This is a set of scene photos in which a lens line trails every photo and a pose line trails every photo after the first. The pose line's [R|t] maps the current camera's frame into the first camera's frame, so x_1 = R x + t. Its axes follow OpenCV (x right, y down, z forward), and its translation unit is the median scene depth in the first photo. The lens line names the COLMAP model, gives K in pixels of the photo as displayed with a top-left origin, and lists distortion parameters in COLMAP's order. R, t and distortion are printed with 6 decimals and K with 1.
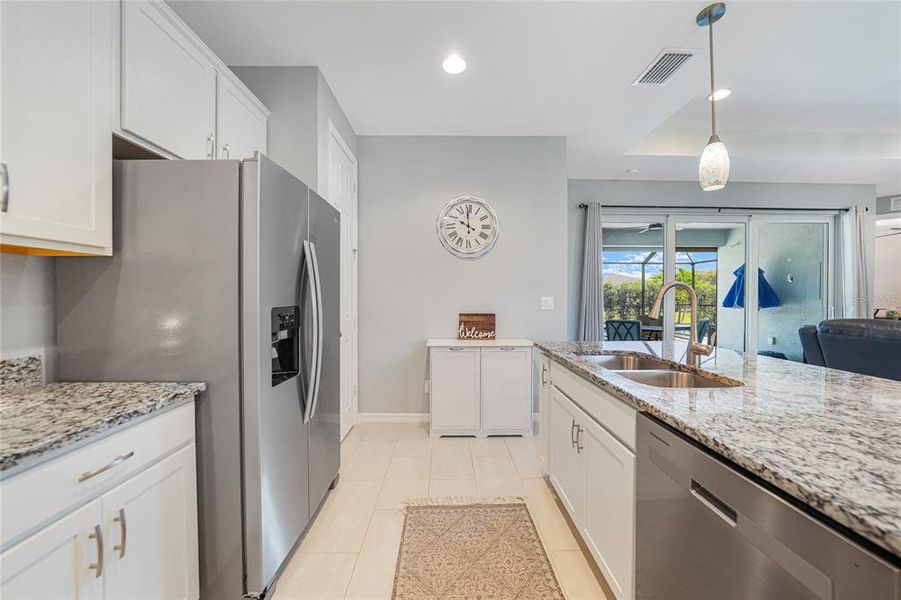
lens RADIAL K [[318.4, 0, 448.8], [0, 318.4, 297.9], [0, 0, 1]] dist [-0.027821, 0.005449]
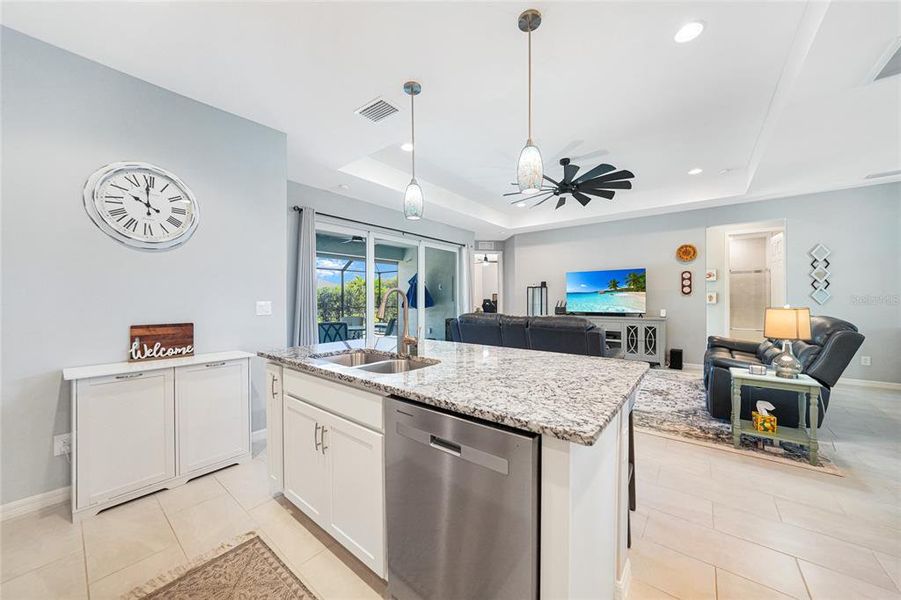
lens RADIAL K [[318.4, 0, 448.8], [0, 318.4, 297.9], [0, 0, 1]] dist [-0.027821, 0.005449]
pose [[0.635894, -0.000075, 0.771776, -0.051704], [0.009365, 0.999927, -0.007618, -0.000518], [-0.771719, 0.012072, 0.635849, 0.013338]]
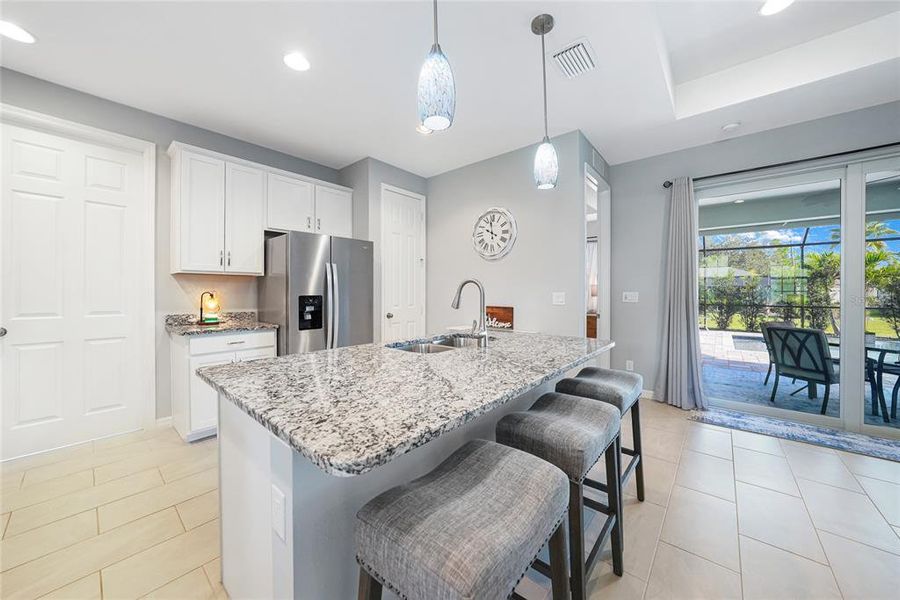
lens RADIAL K [[313.0, 0, 451.3], [0, 313.0, 296.9], [0, 0, 1]] dist [-0.026776, 0.006308]
pose [[0.753523, 0.013463, -0.657283, 0.729435], [-0.007319, 0.999900, 0.012091, 0.001145], [0.657380, -0.004301, 0.753547, 0.014469]]
